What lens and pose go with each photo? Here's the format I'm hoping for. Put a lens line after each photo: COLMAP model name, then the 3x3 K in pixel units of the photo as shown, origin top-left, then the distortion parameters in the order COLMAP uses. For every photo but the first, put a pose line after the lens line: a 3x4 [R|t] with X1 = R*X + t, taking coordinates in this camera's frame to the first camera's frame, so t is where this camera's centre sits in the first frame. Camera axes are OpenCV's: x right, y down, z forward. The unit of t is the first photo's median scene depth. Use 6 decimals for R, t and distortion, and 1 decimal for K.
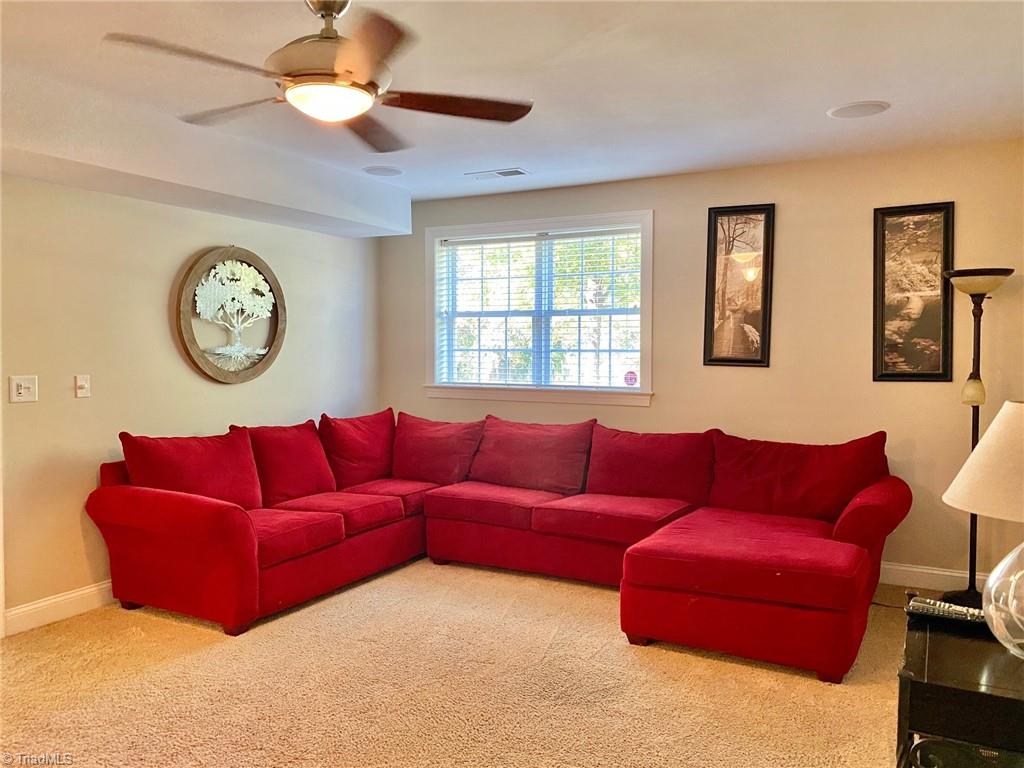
lens RADIAL K [[795.0, 0, 512.0], [0, 795.0, 384.0], [0, 0, 1]] dist [0.007183, -0.005488]
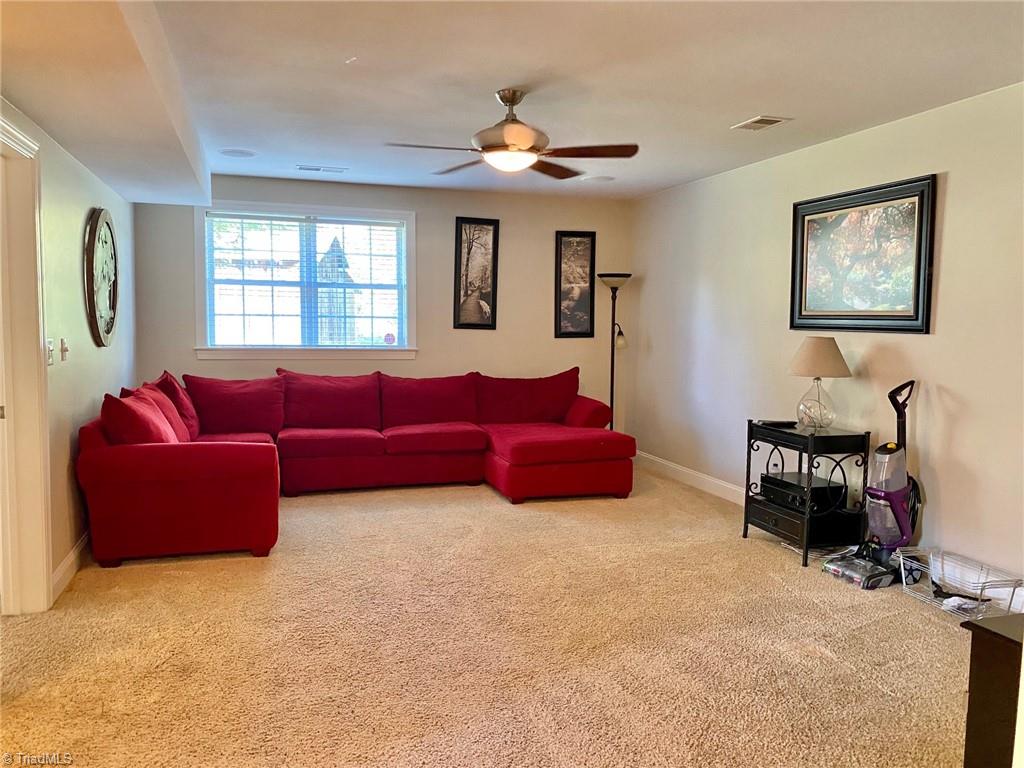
lens RADIAL K [[795.0, 0, 512.0], [0, 795.0, 384.0], [0, 0, 1]] dist [0.117635, -0.001797]
pose [[0.706261, -0.051579, 0.706070, -0.738331], [0.021104, 0.998433, 0.051826, 0.004276], [-0.707637, -0.021701, 0.706243, -0.085041]]
